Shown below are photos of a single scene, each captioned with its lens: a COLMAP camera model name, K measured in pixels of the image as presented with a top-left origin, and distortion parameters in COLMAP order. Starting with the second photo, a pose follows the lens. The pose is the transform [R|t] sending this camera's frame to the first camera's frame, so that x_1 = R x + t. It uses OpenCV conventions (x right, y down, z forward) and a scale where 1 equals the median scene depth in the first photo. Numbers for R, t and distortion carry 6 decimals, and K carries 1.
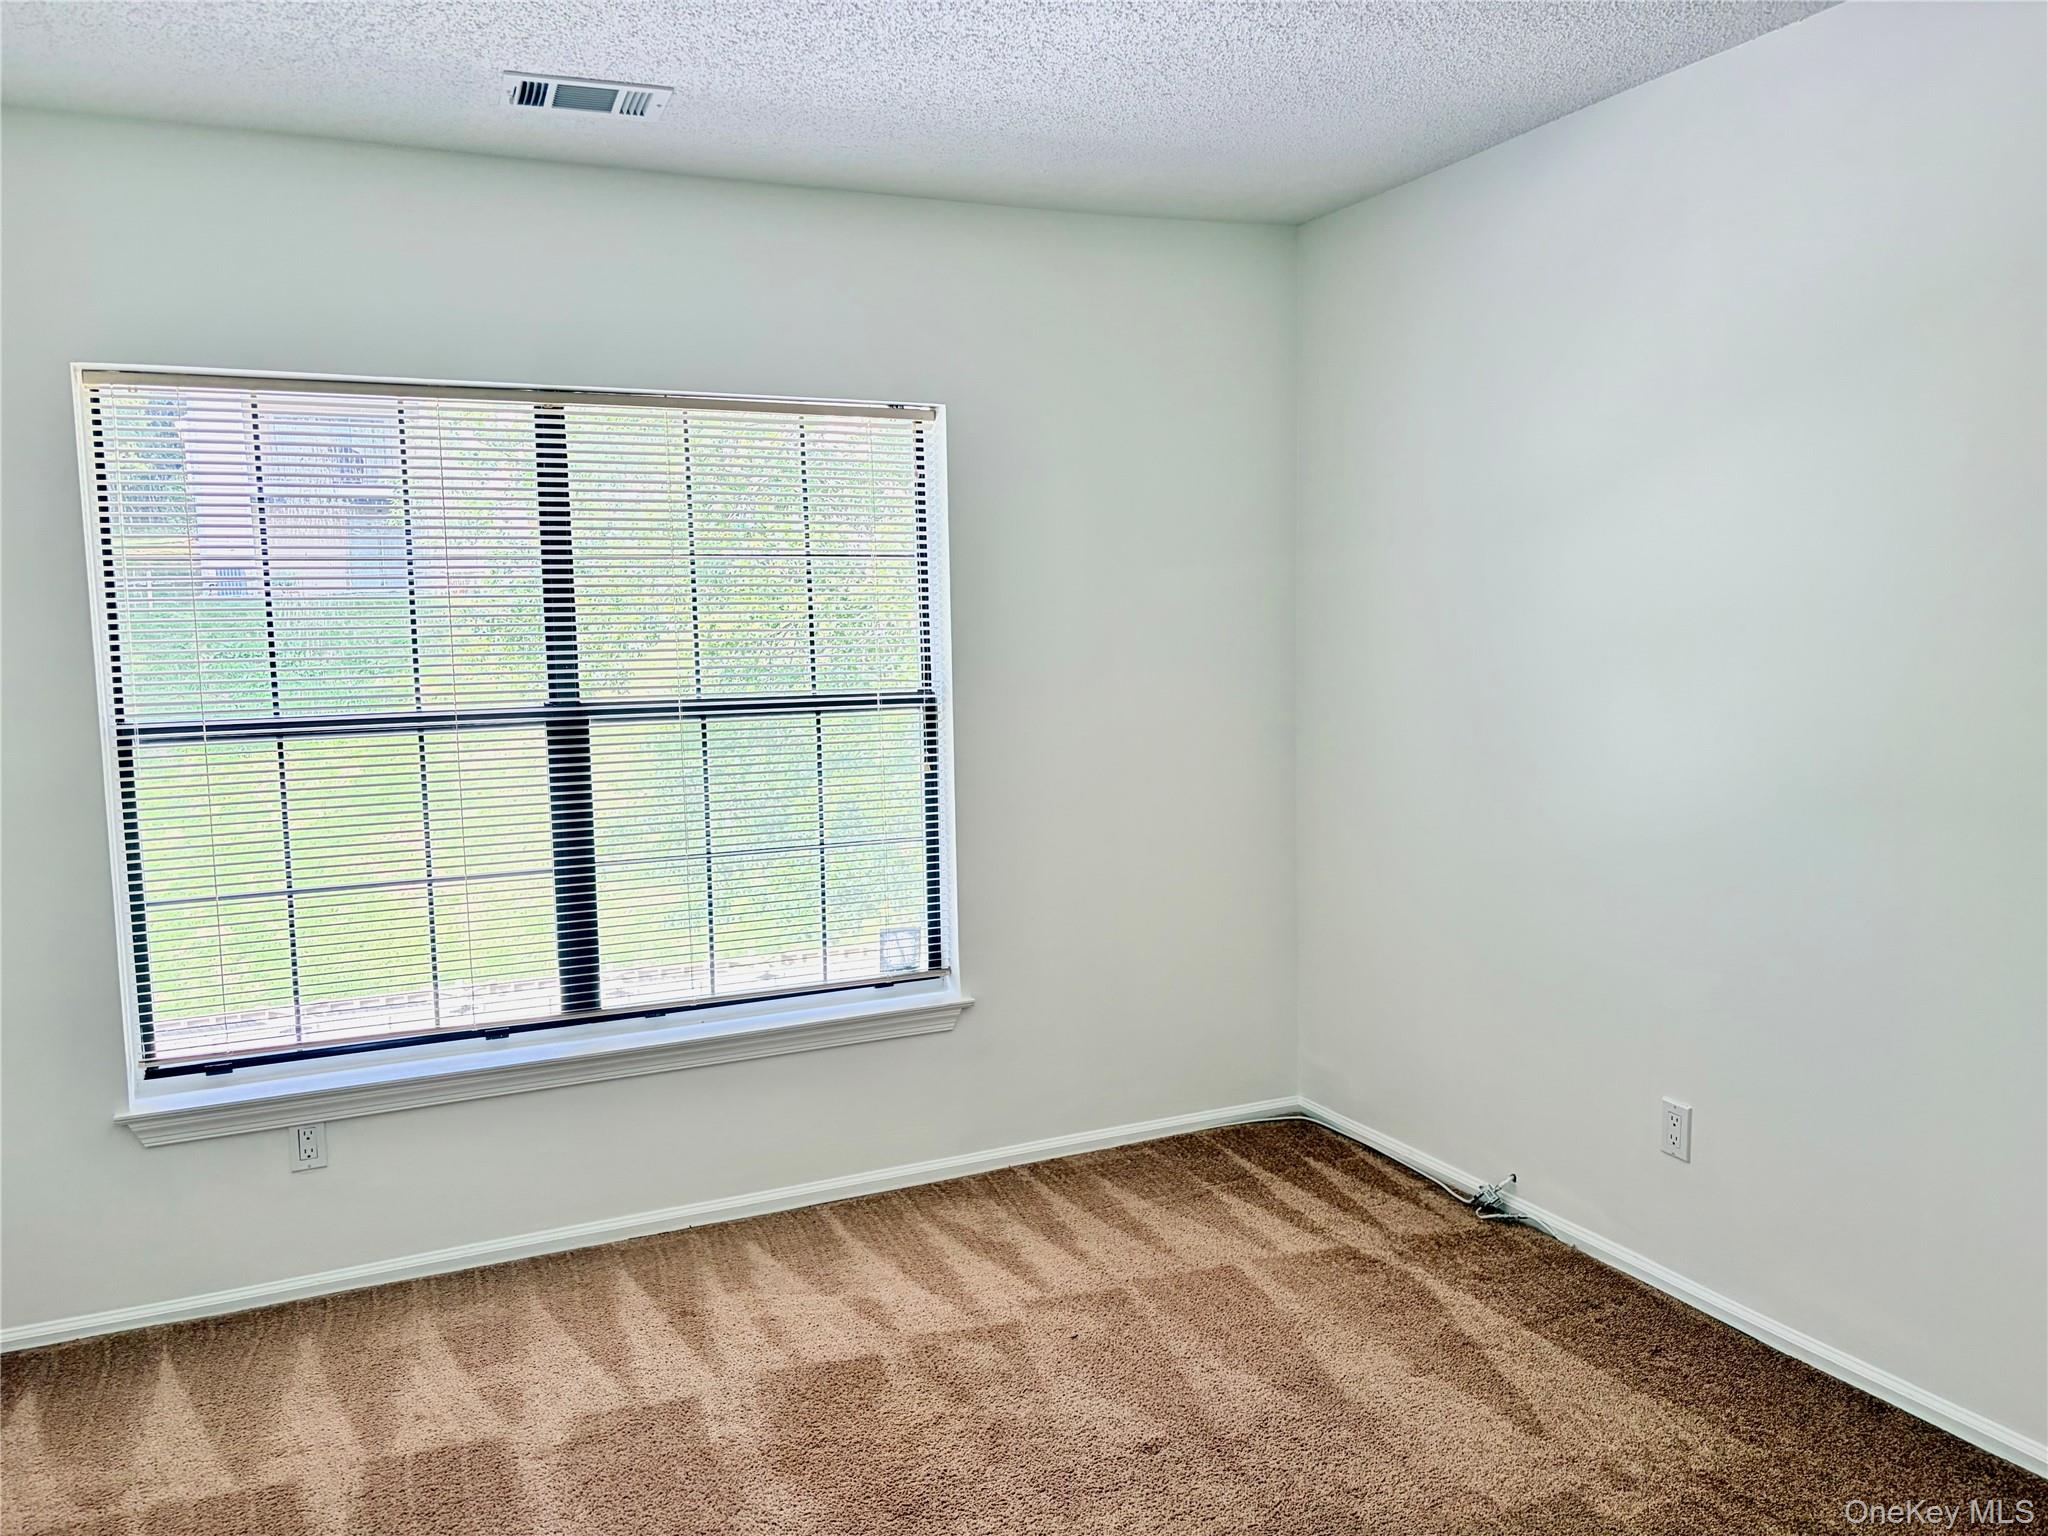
lens RADIAL K [[1549.1, 0, 1037.4], [0, 1549.1, 763.7], [0, 0, 1]] dist [0.039439, -0.012260]
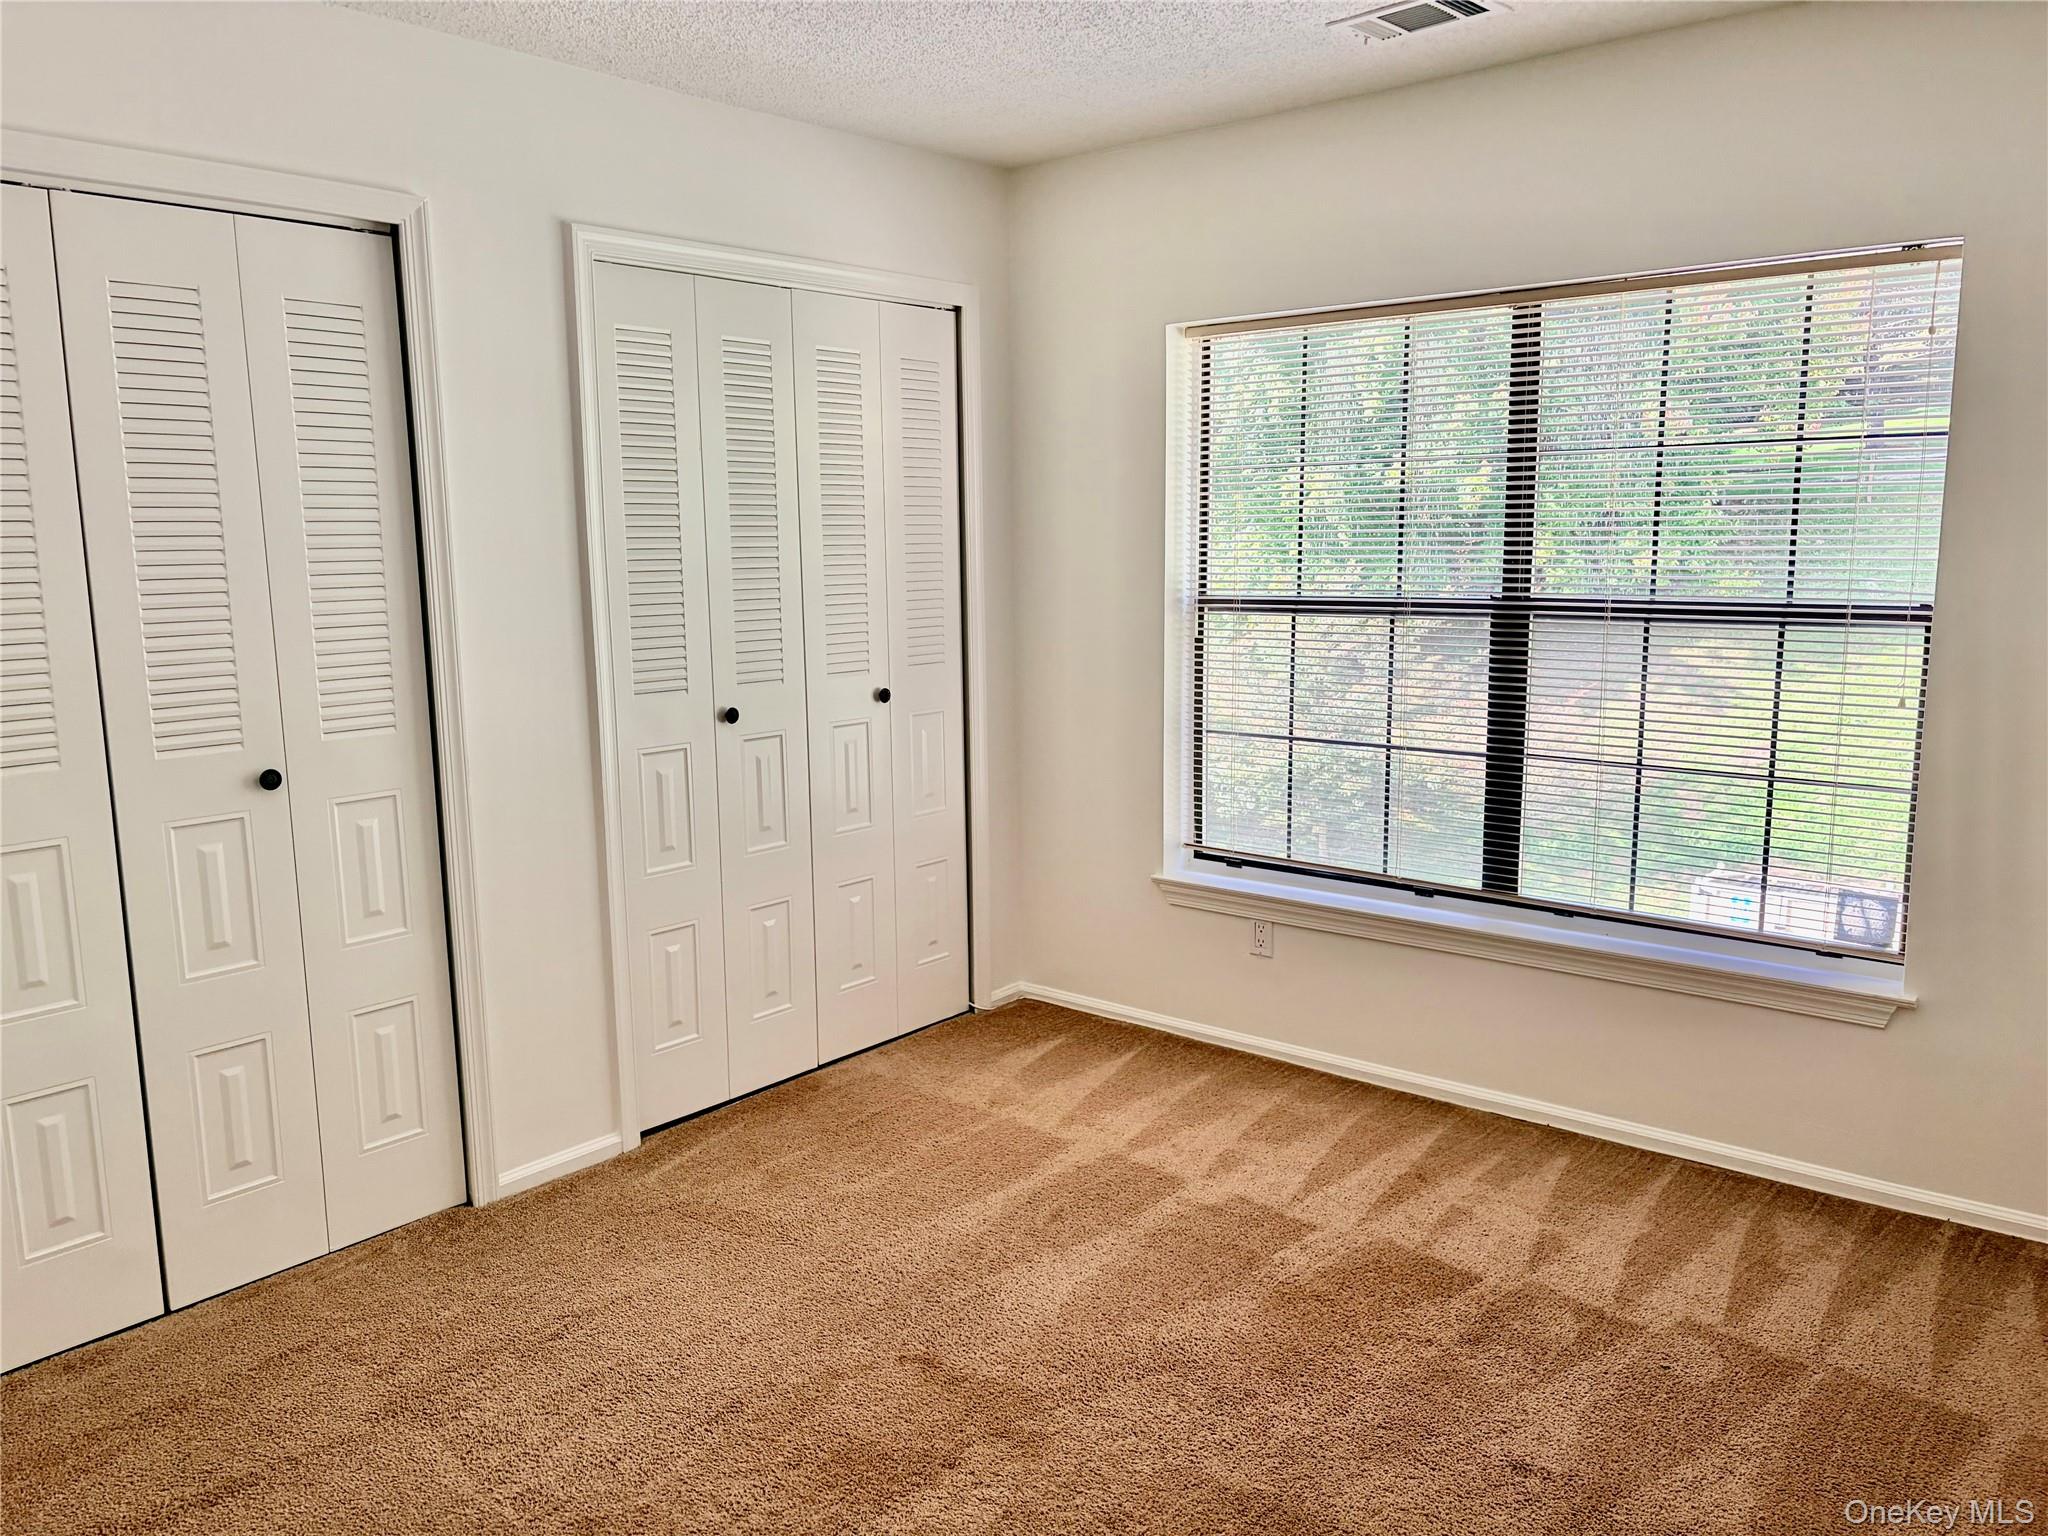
lens RADIAL K [[1549.1, 0, 1045.3], [0, 1549.1, 767.2], [0, 0, 1]] dist [0.039439, -0.012260]
pose [[0.439940, 0.151974, -0.885074, 0.511282], [-0.082335, 0.988251, 0.128765, -0.035863], [0.894245, 0.016224, 0.447284, 0.266001]]
